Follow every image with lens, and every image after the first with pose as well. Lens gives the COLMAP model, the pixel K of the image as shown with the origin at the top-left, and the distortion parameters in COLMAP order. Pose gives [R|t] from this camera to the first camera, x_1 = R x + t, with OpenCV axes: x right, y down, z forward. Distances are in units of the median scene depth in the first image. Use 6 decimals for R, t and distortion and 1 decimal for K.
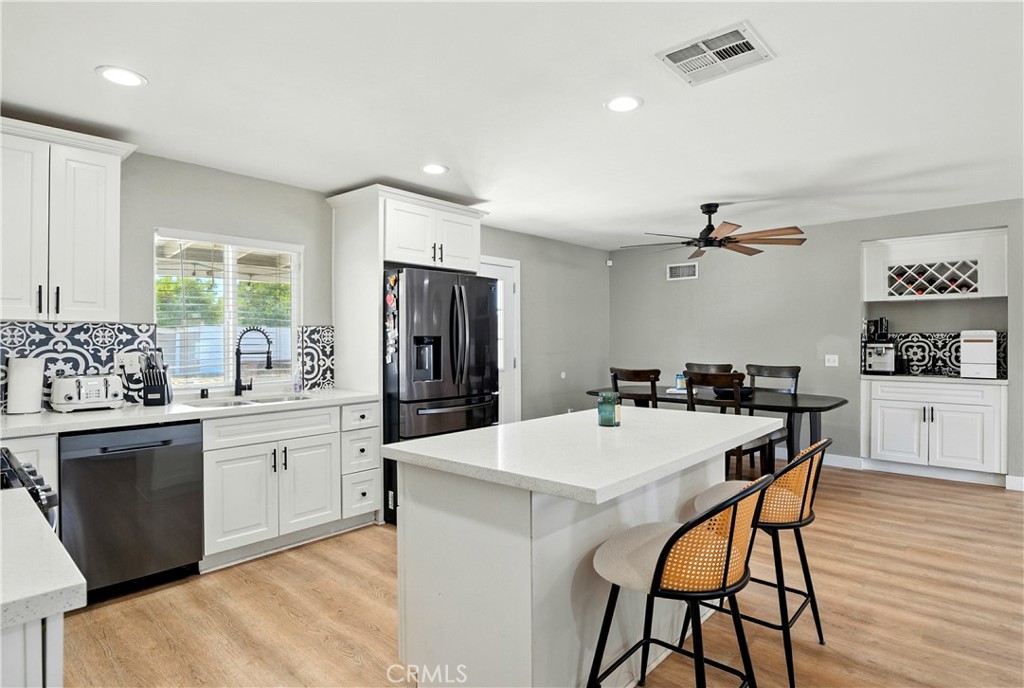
lens RADIAL K [[550.3, 0, 518.8], [0, 550.3, 340.8], [0, 0, 1]] dist [-0.023871, 0.000270]
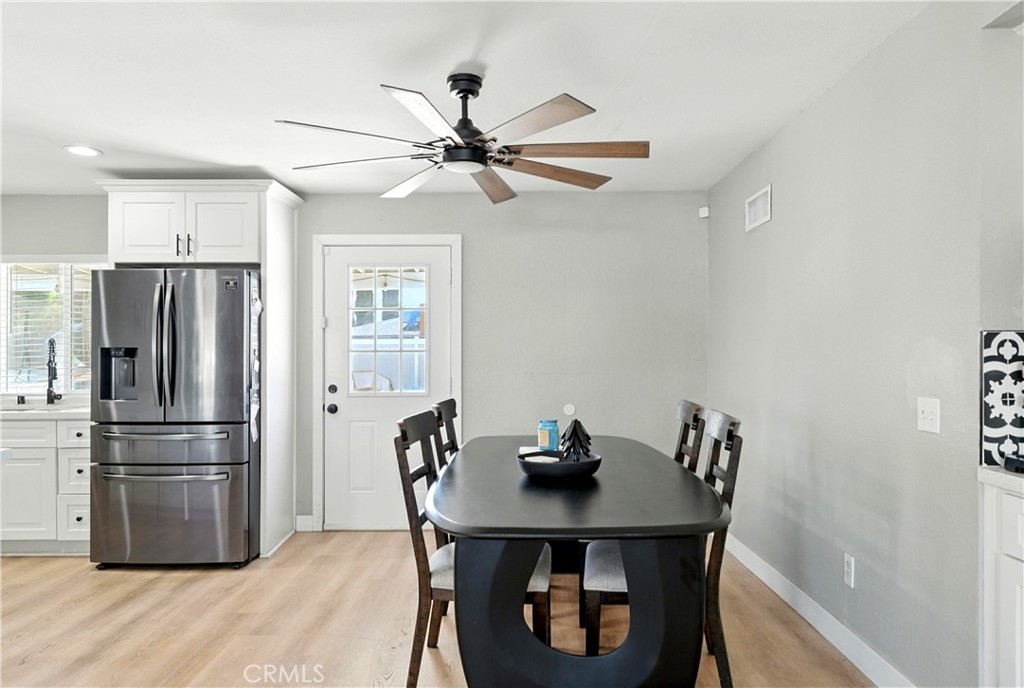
lens RADIAL K [[676.7, 0, 517.3], [0, 676.7, 349.1], [0, 0, 1]] dist [-0.010074, 0.004806]
pose [[0.666014, -0.002093, -0.745936, 1.015612], [-0.001791, 0.999989, -0.004404, -0.001984], [0.745937, 0.004269, 0.666003, 0.765135]]
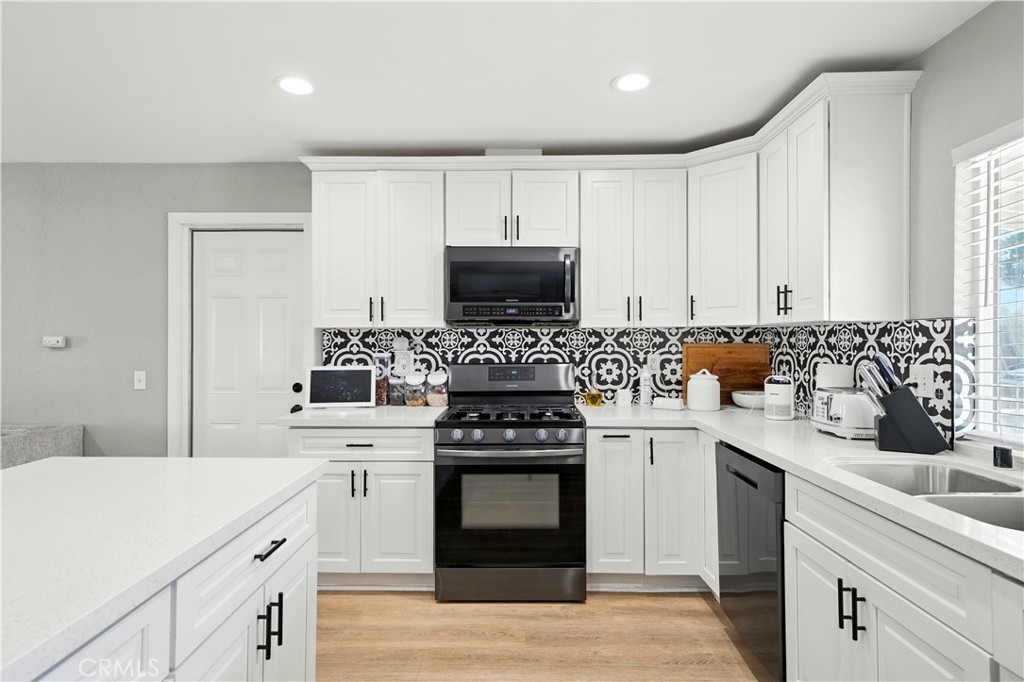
lens RADIAL K [[557.8, 0, 510.3], [0, 557.8, 339.8], [0, 0, 1]] dist [0.004216, 0.006787]
pose [[-0.756835, -0.001048, -0.653605, 0.071720], [-0.002370, 0.999997, 0.001140, -0.005974], [0.653601, 0.002412, -0.756835, 0.994708]]
